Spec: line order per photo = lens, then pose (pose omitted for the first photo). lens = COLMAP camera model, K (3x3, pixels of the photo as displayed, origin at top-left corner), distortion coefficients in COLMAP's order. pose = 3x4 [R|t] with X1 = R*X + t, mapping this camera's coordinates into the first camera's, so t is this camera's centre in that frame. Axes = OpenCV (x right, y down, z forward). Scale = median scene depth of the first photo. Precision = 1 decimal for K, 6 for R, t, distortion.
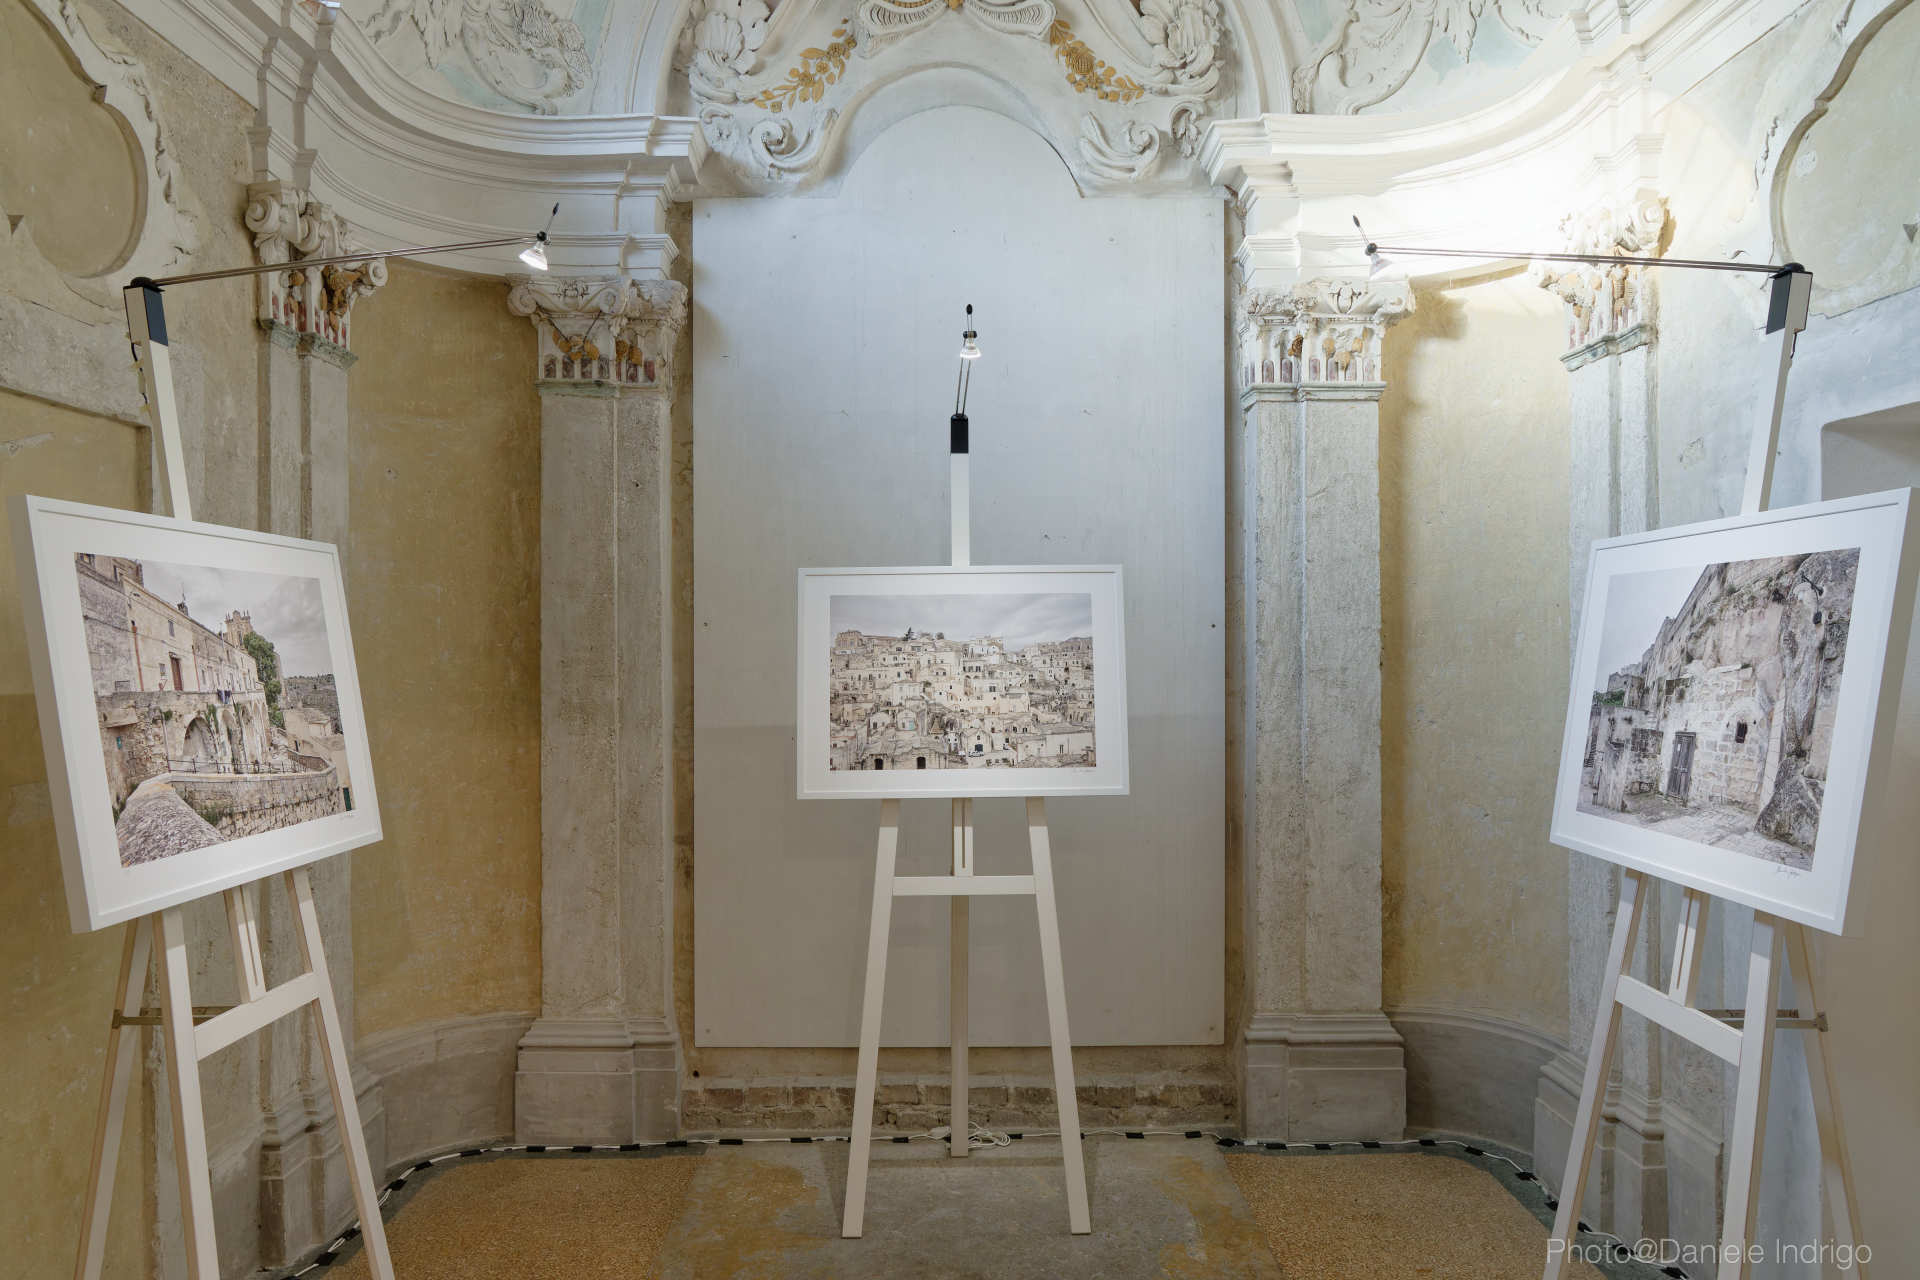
lens RADIAL K [[1298.6, 0, 957.7], [0, 1298.6, 659.3], [0, 0, 1]] dist [-0.004156, -0.001756]
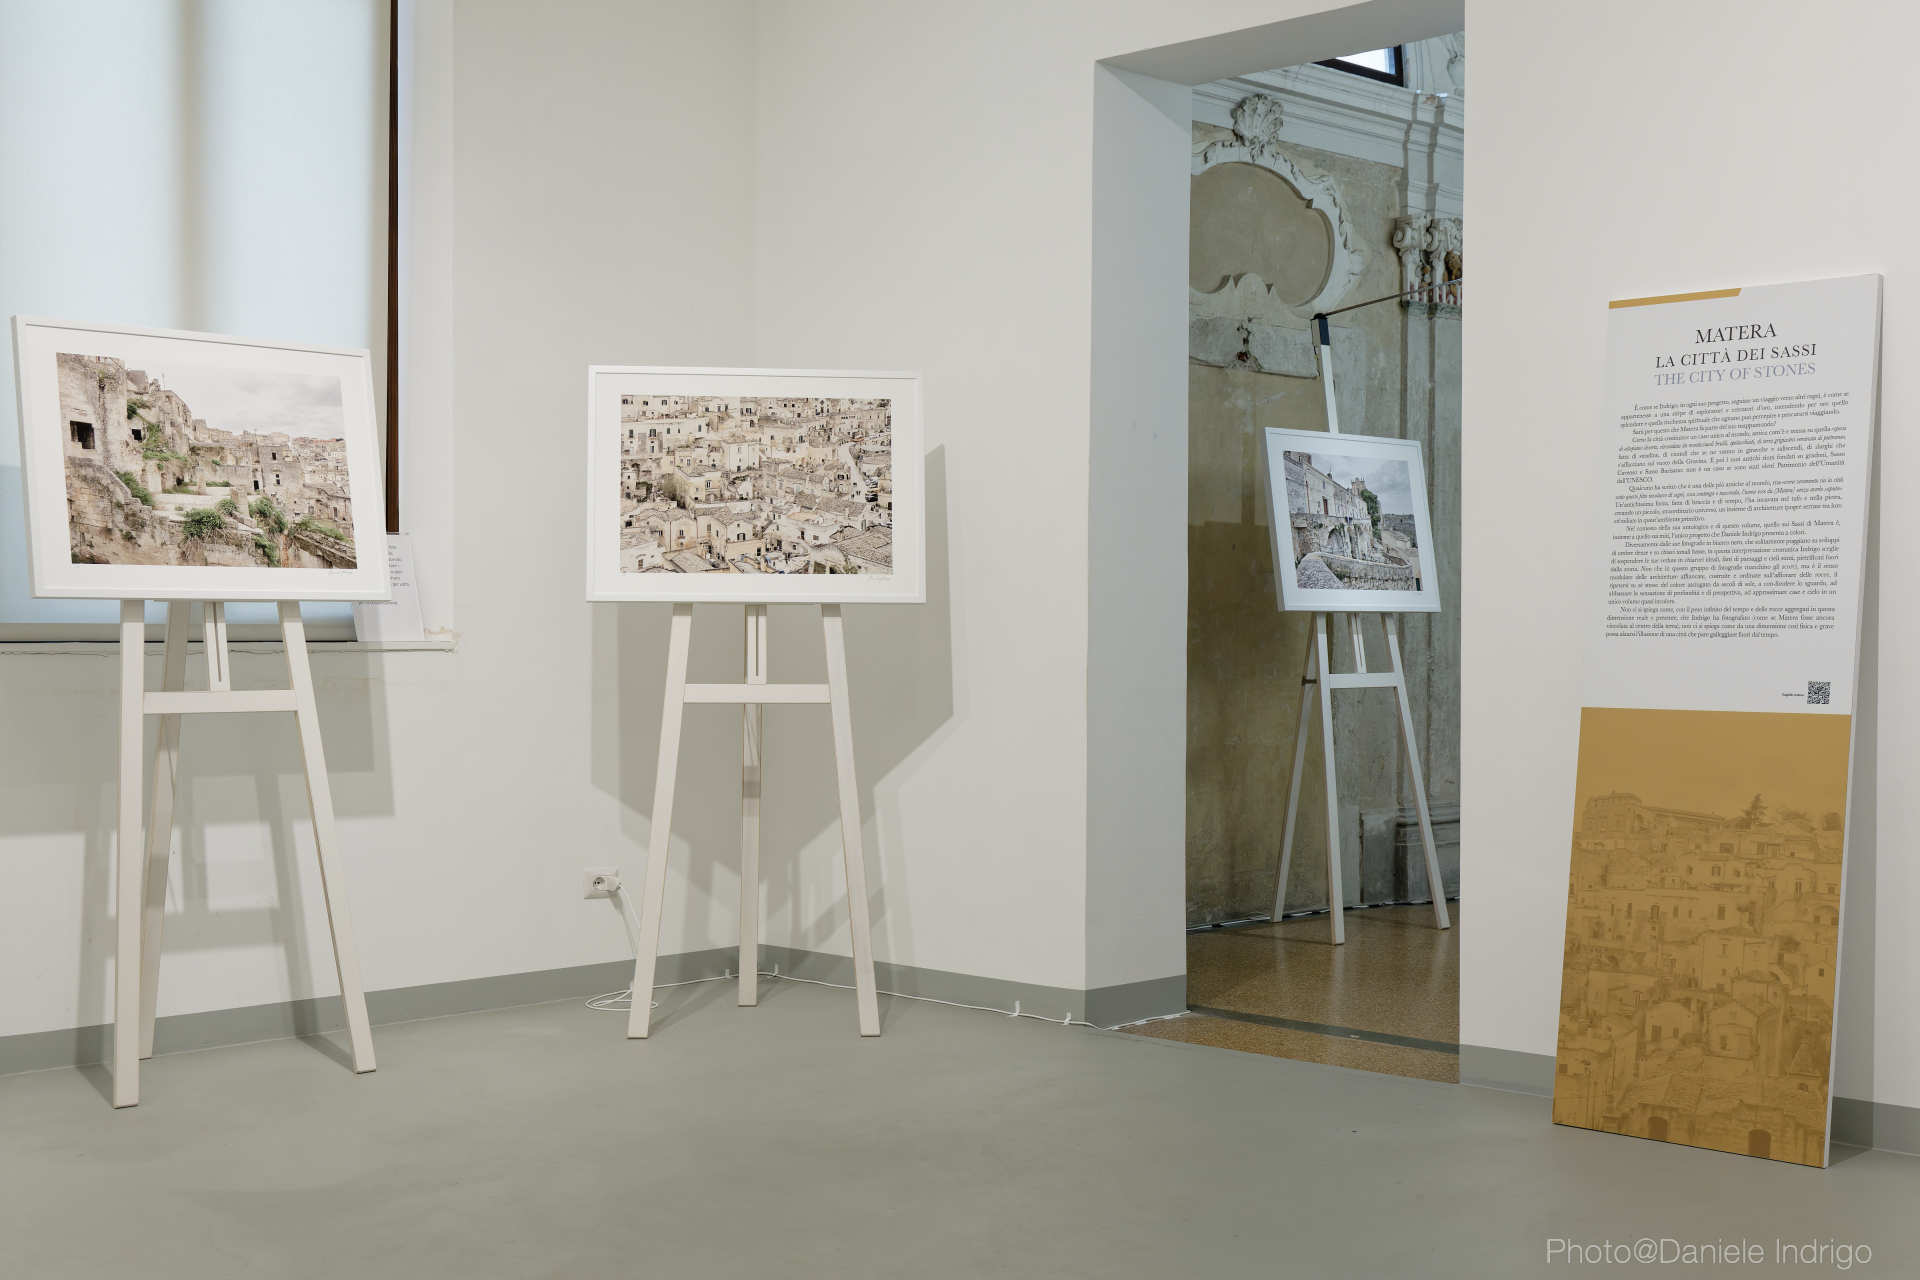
lens RADIAL K [[2525.0, 0, 958.0], [0, 2525.0, 640.8], [0, 0, 1]] dist [-0.013617, 0.000000]
pose [[0.706980, 0.010062, -0.707162, 1.620967], [-0.013097, 0.999914, 0.001134, 0.200521], [0.707112, 0.008460, 0.707051, -2.002792]]
